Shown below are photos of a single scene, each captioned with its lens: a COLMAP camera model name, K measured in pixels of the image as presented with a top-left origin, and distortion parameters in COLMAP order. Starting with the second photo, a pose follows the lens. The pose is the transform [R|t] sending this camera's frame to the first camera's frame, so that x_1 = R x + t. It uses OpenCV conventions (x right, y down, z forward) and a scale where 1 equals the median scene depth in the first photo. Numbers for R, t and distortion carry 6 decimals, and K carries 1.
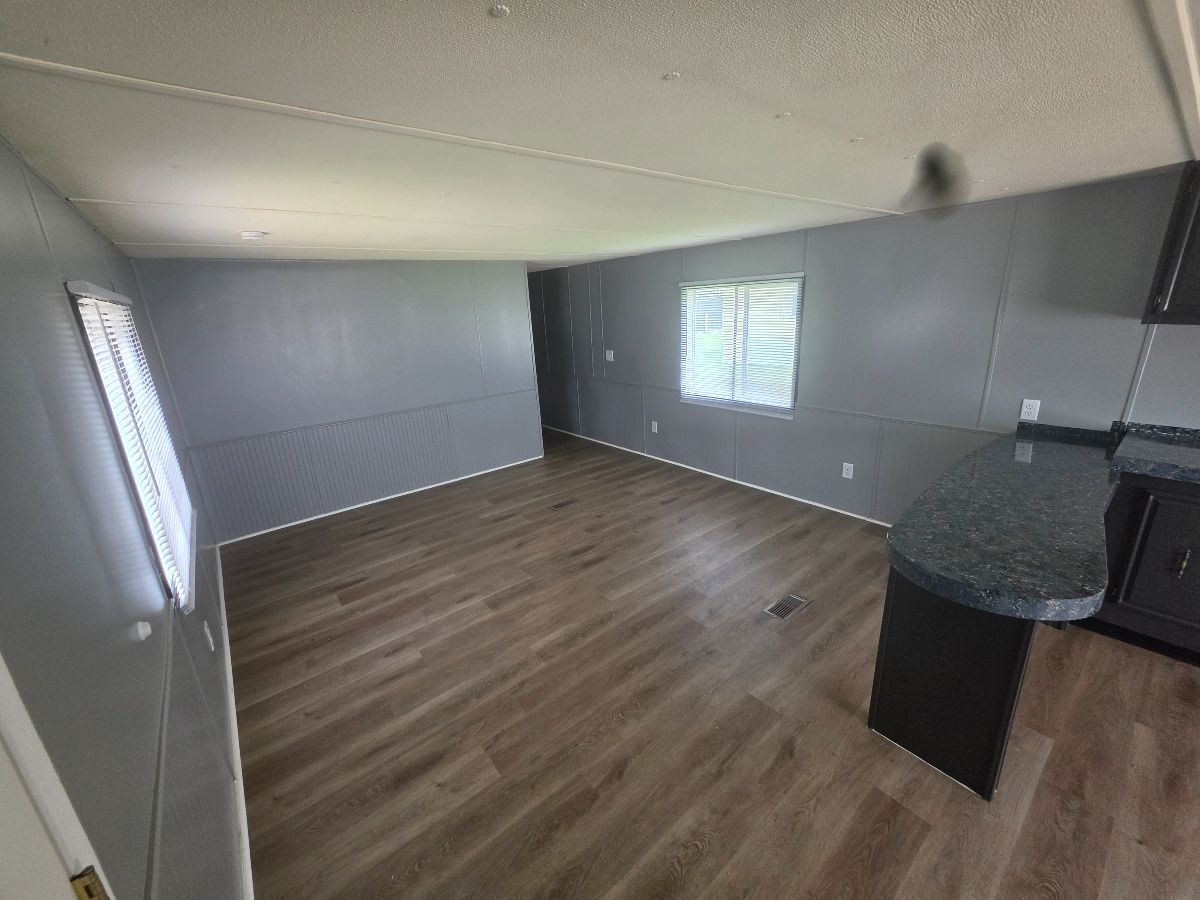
lens RADIAL K [[479.8, 0, 598.4], [0, 479.8, 441.7], [0, 0, 1]] dist [-0.000683, 0.000105]
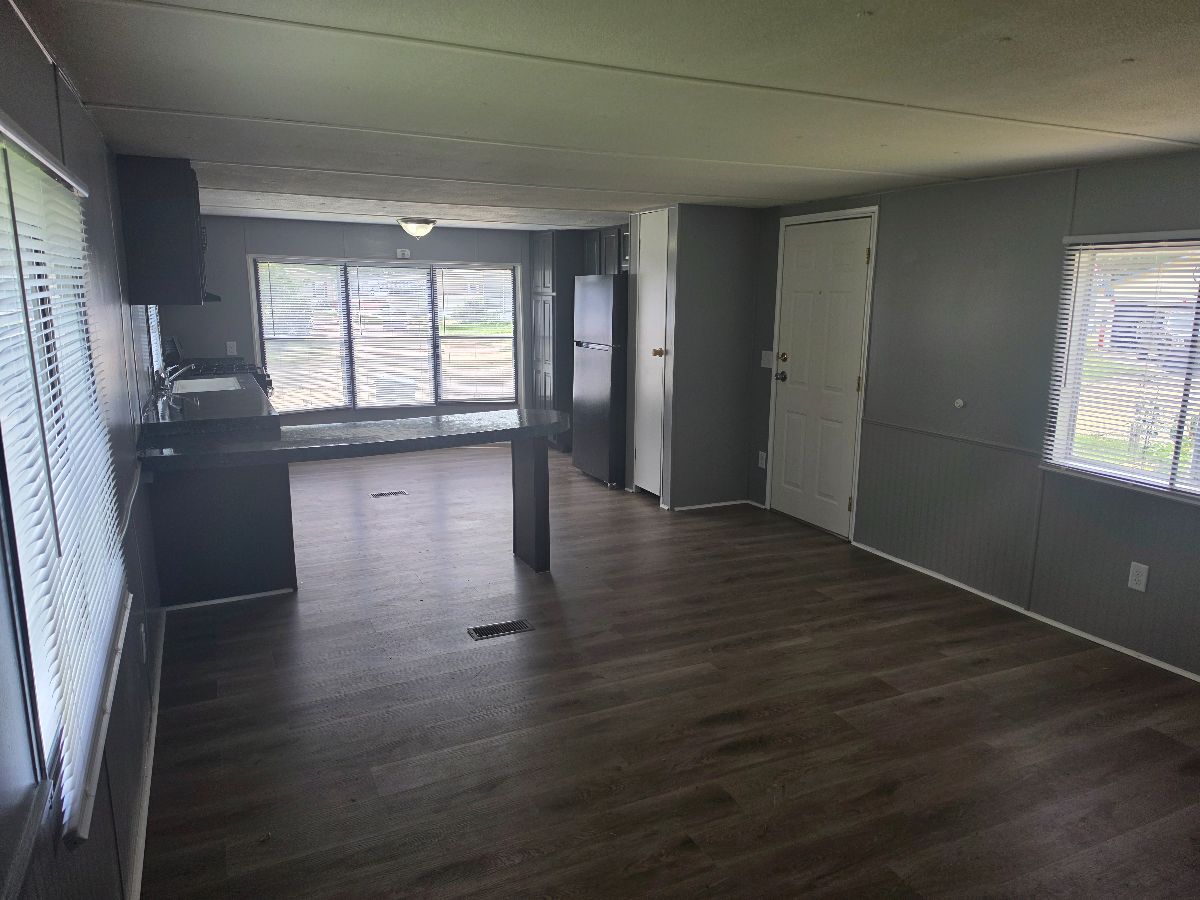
lens RADIAL K [[816.0, 0, 599.7], [0, 816.0, 458.3], [0, 0, 1]] dist [0.142466, -0.170004]
pose [[-0.969706, -0.010976, 0.244027, -0.127980], [0.103779, 0.885839, 0.452238, -0.592524], [-0.221133, 0.463863, -0.857865, 2.186285]]
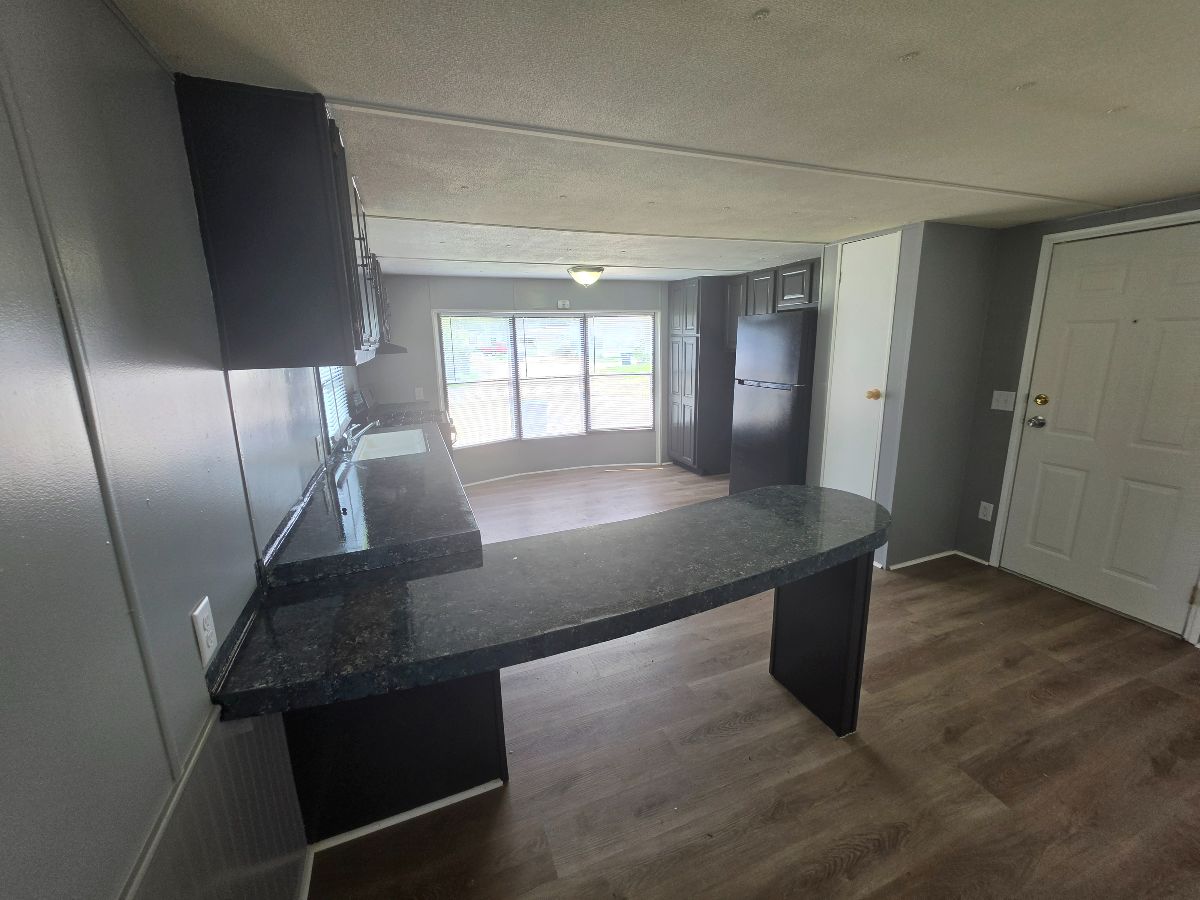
lens RADIAL K [[479.8, 0, 598.4], [0, 479.8, 441.7], [0, 0, 1]] dist [-0.000683, 0.000105]
pose [[-0.950002, -0.002310, 0.312235, 0.571225], [0.147204, 0.878561, 0.454381, -0.337131], [-0.275367, 0.477625, -0.834295, 1.268650]]
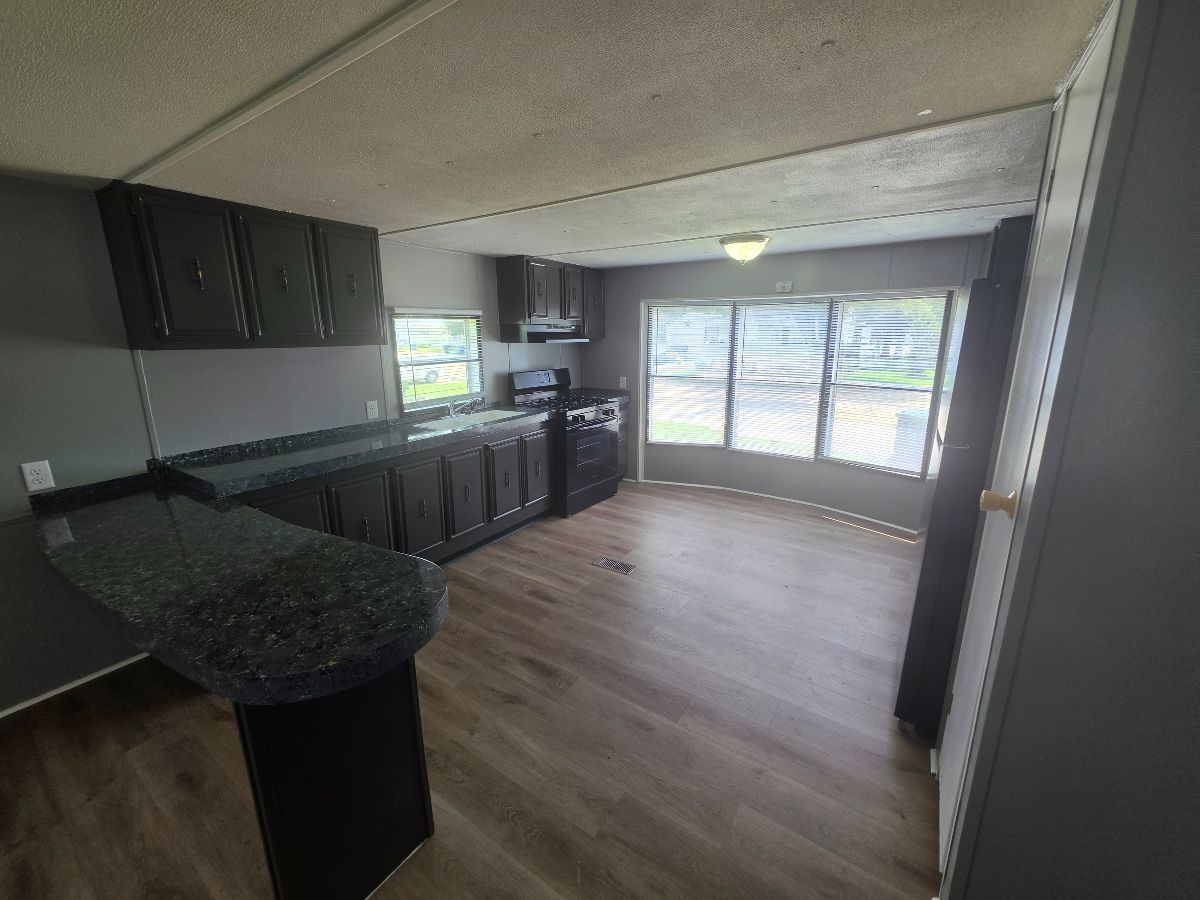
lens RADIAL K [[479.8, 0, 598.4], [0, 479.8, 441.7], [0, 0, 1]] dist [-0.000683, 0.000105]
pose [[-0.292003, -0.167682, 0.941603, -0.016513], [0.291051, 0.922238, 0.254492, -0.057895], [-0.911056, 0.348367, -0.220492, 0.414271]]
